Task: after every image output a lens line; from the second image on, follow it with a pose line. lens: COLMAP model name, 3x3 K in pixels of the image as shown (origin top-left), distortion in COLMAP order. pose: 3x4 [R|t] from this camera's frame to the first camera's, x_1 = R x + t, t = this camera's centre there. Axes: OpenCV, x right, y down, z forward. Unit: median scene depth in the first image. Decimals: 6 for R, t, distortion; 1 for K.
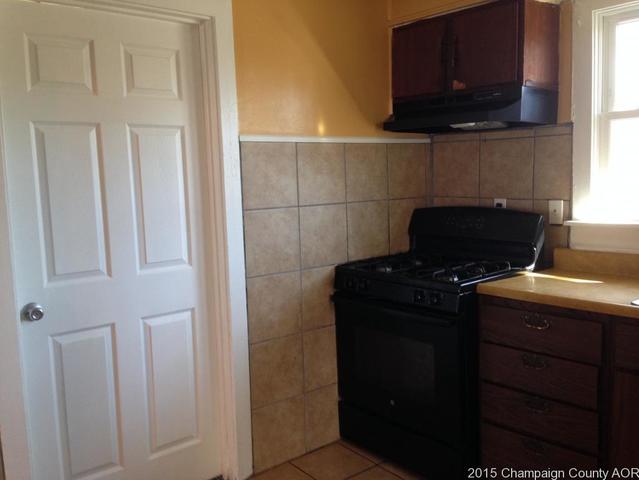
lens RADIAL K [[605.6, 0, 319.6], [0, 605.6, 239.8], [0, 0, 1]] dist [0.067993, 0.000000]
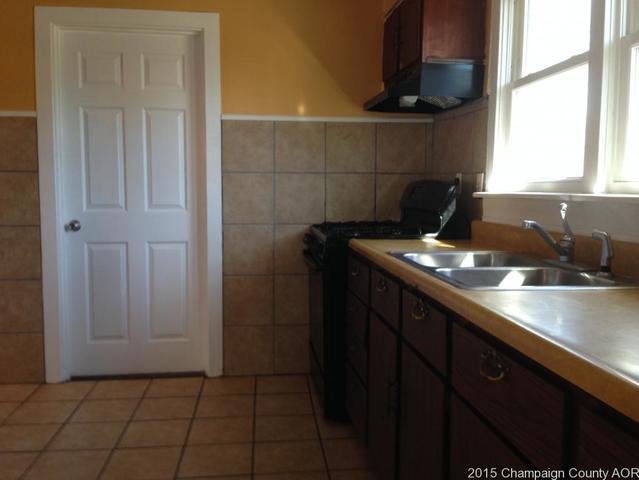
lens RADIAL K [[605.6, 0, 314.1], [0, 605.6, 240.8], [0, 0, 1]] dist [0.067993, 0.000000]
pose [[0.827377, 0.086455, -0.554953, 0.753216], [-0.093105, 0.995523, 0.016281, 0.057565], [0.553876, 0.038199, 0.831722, 0.015416]]
